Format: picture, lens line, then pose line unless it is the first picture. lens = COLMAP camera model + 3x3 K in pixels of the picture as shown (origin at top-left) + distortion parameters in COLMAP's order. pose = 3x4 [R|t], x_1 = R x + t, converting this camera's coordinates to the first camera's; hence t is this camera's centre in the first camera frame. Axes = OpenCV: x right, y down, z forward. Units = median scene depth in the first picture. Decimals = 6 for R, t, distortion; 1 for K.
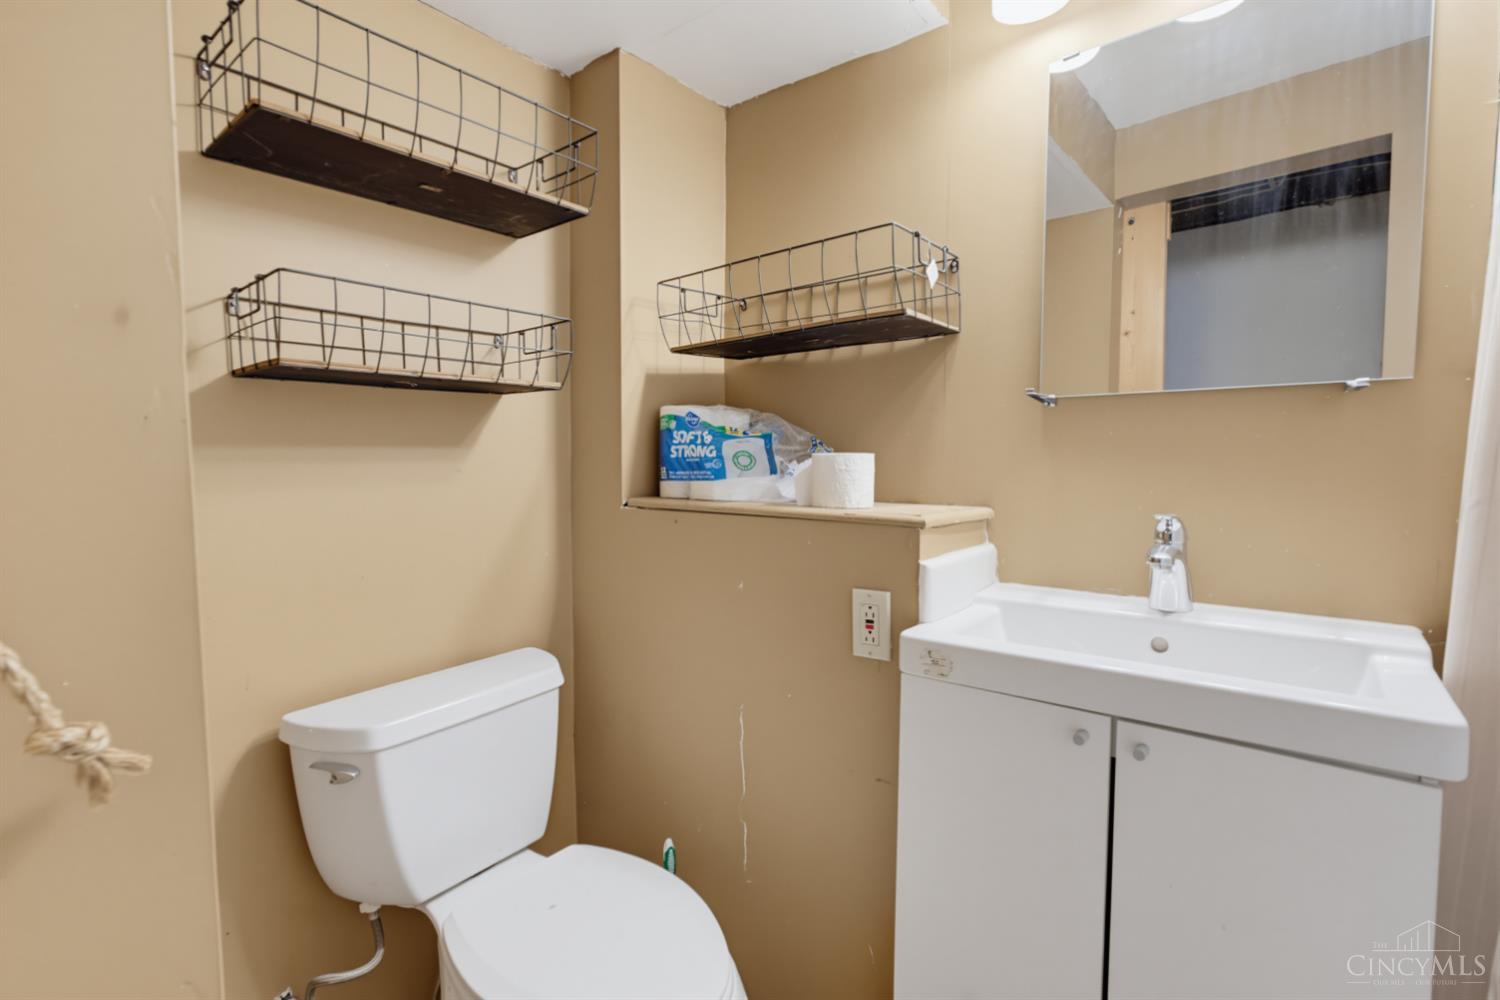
lens RADIAL K [[689.5, 0, 753.2], [0, 689.5, 491.8], [0, 0, 1]] dist [-0.001483, -0.000716]
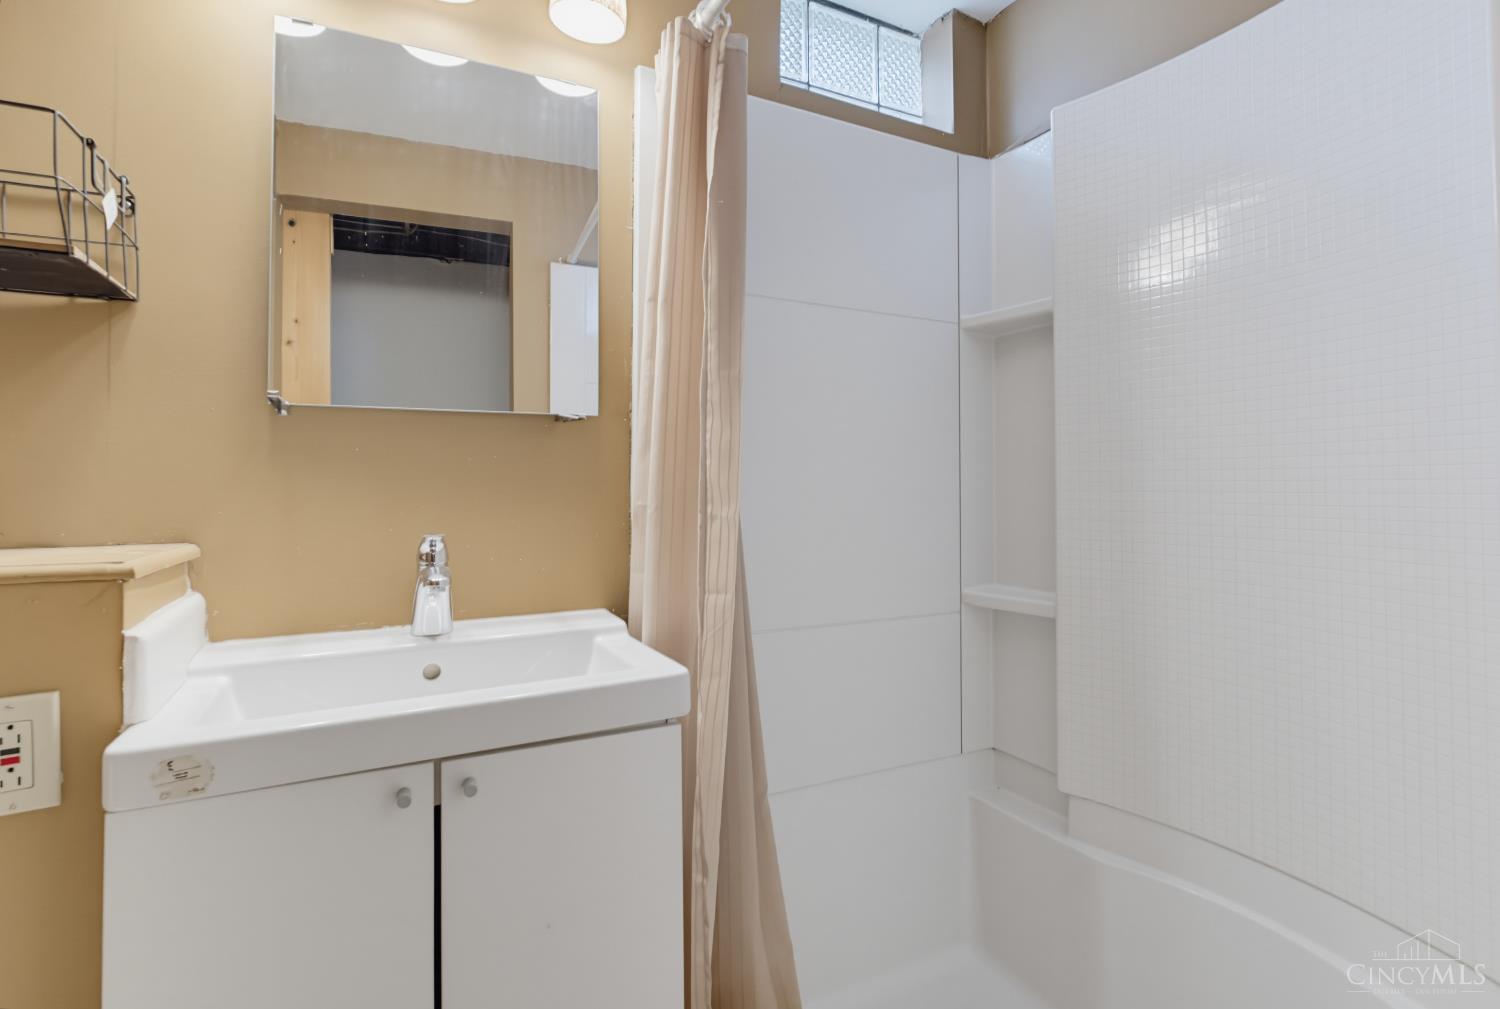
lens RADIAL K [[718.1, 0, 749.8], [0, 718.1, 460.4], [0, 0, 1]] dist [-0.002776, 0.000135]
pose [[0.416800, 0.026892, 0.908600, -0.129380], [0.045571, 0.997687, -0.050434, -0.000590], [-0.907855, 0.062426, 0.414611, 0.156364]]
